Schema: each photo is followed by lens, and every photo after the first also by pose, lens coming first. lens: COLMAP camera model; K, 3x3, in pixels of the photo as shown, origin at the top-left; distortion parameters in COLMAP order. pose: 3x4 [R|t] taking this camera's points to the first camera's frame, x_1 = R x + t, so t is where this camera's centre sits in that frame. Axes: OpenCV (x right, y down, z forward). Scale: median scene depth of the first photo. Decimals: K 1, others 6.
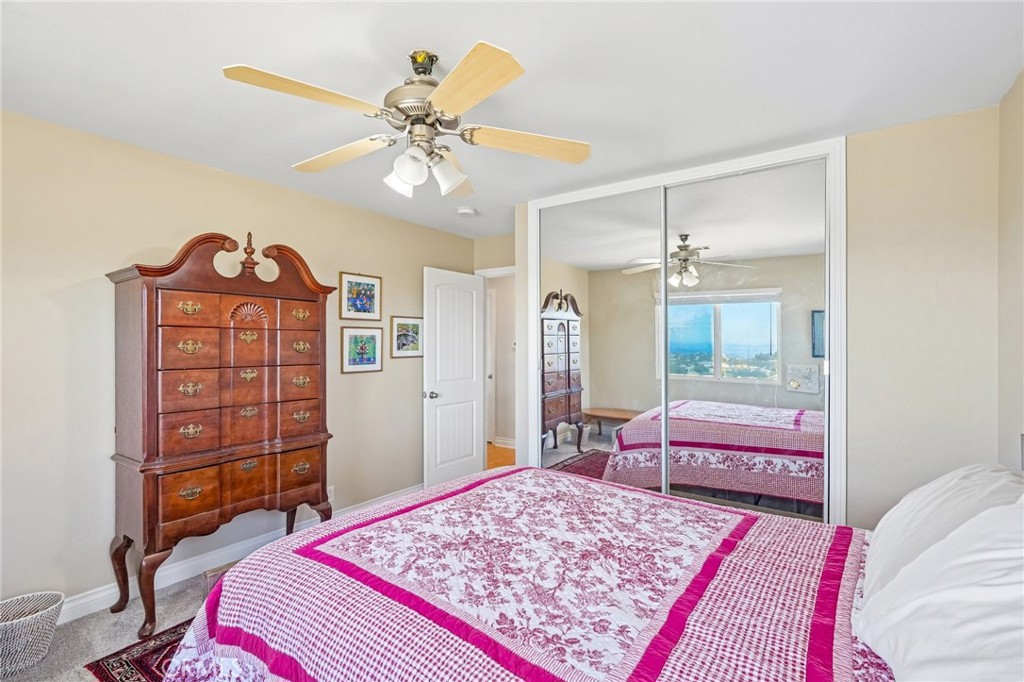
lens RADIAL K [[462.9, 0, 510.0], [0, 462.9, 338.9], [0, 0, 1]] dist [-0.006291, 0.002163]
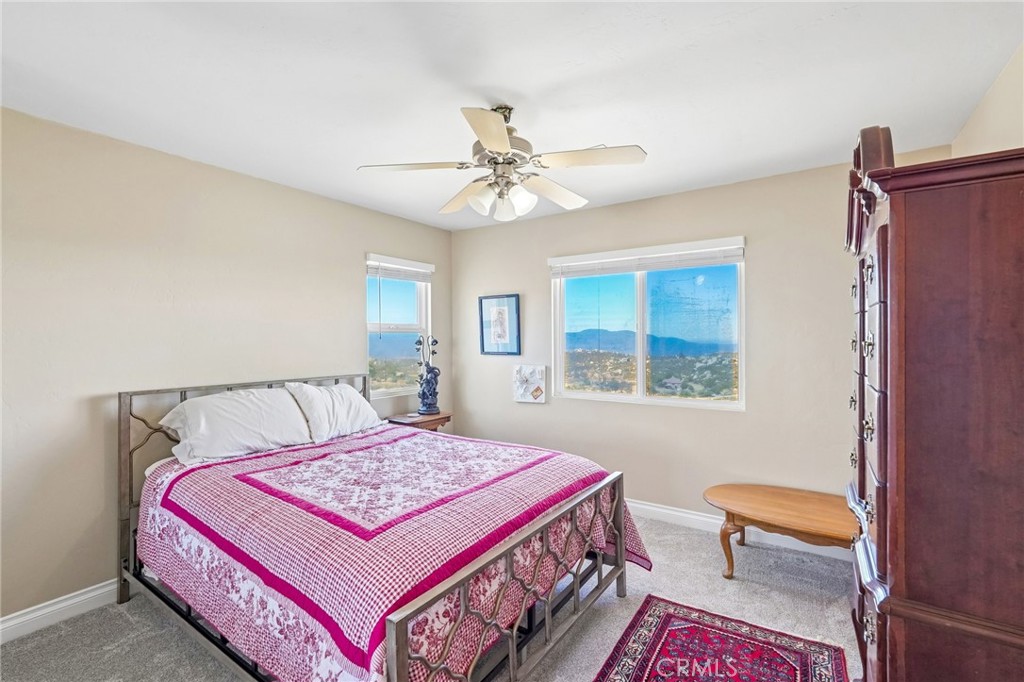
lens RADIAL K [[462.9, 0, 508.0], [0, 462.9, 336.5], [0, 0, 1]] dist [-0.006291, 0.002163]
pose [[-0.999920, 0.002587, 0.012343, -0.450438], [0.002564, 0.999995, -0.001857, 0.005187], [-0.012347, -0.001825, -0.999922, 2.210274]]
